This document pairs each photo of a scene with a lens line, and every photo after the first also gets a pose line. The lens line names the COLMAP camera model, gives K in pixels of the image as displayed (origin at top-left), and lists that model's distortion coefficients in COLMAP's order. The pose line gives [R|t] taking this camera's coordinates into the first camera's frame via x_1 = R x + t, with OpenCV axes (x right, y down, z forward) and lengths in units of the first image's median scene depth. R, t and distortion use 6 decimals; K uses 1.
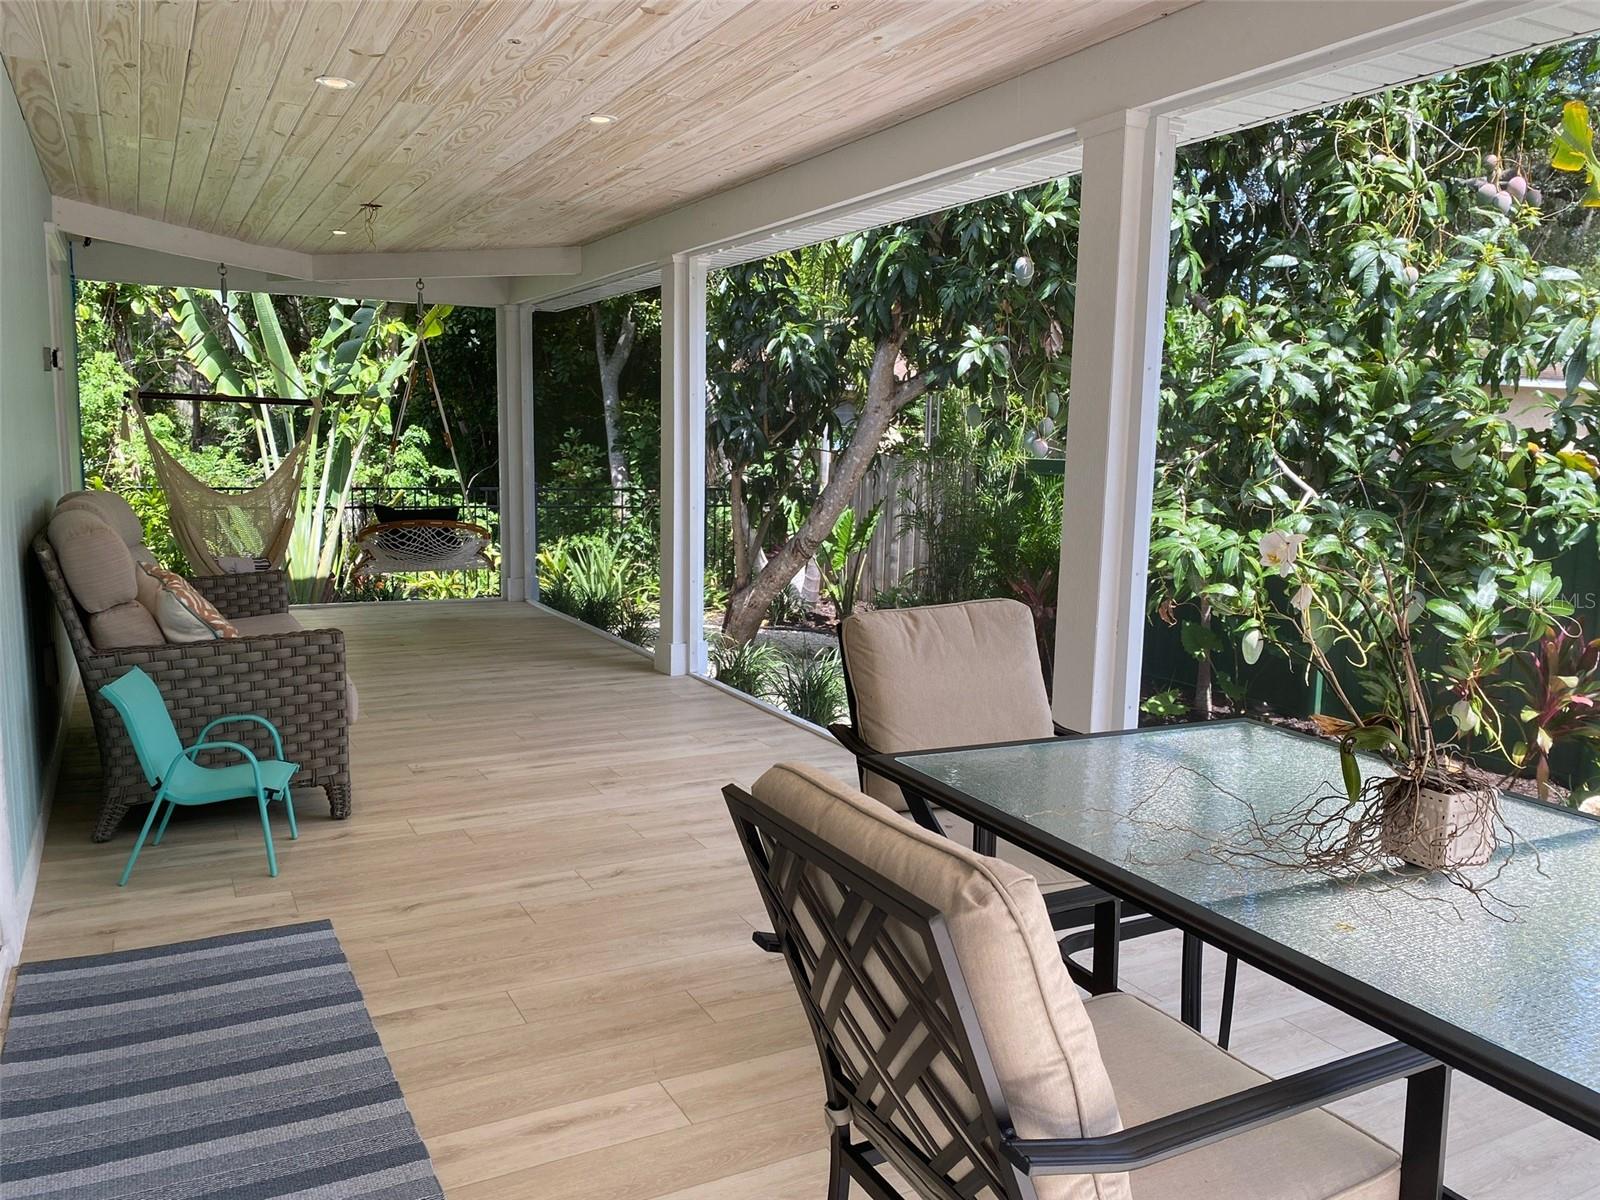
lens RADIAL K [[1248.7, 0, 796.4], [0, 1248.7, 599.6], [0, 0, 1]] dist [0.095565, -0.124024]
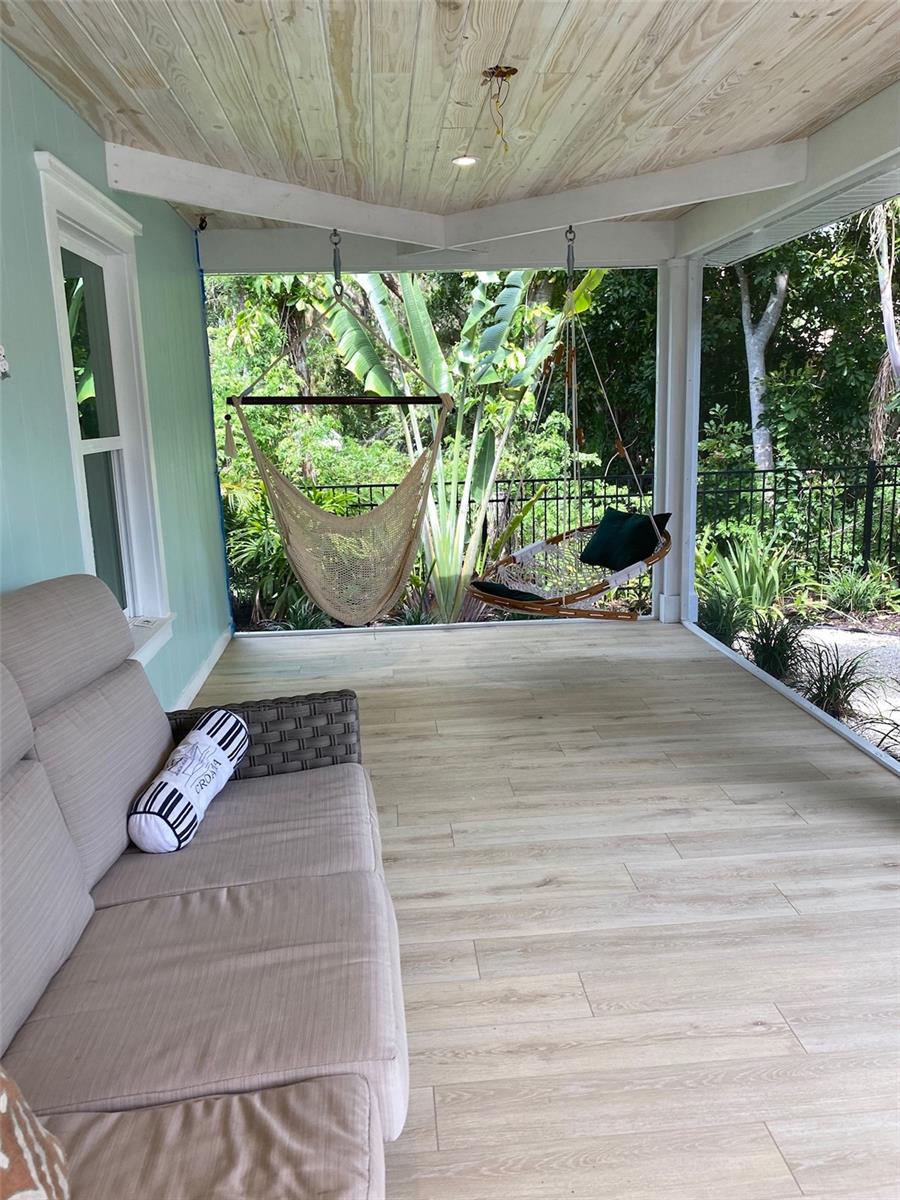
lens RADIAL K [[936.5, 0, 455.6], [0, 936.5, 595.2], [0, 0, 1]] dist [0.095565, -0.124024]
pose [[0.921269, 0.032975, -0.387527, -0.164306], [-0.005142, 0.997345, 0.072642, -0.090736], [0.388893, -0.064930, 0.918992, 0.536006]]
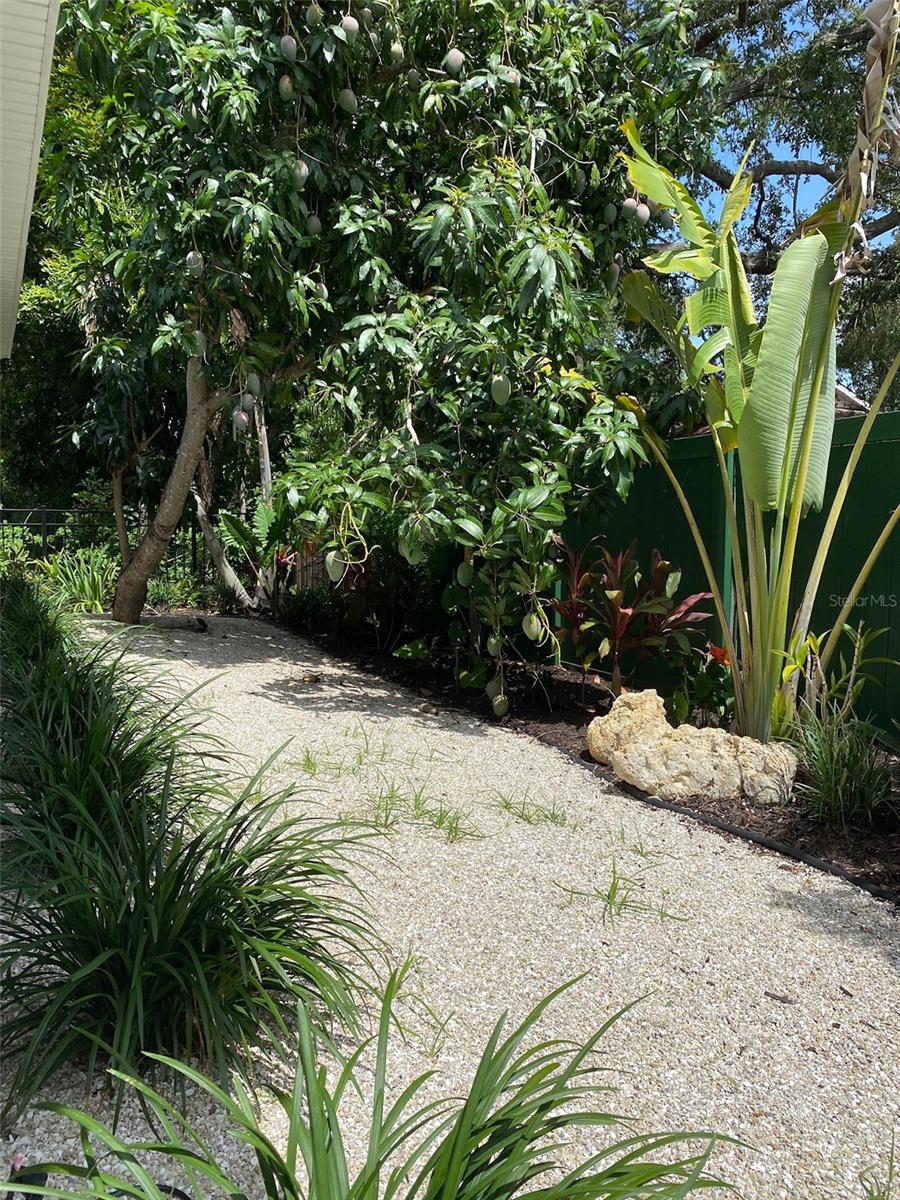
lens RADIAL K [[936.5, 0, 455.6], [0, 936.5, 595.2], [0, 0, 1]] dist [0.095565, -0.124024]
pose [[0.998873, -0.013899, -0.045381, 0.465535], [0.011324, 0.998337, -0.056517, 0.103517], [0.046091, 0.055939, 0.997370, 0.143956]]
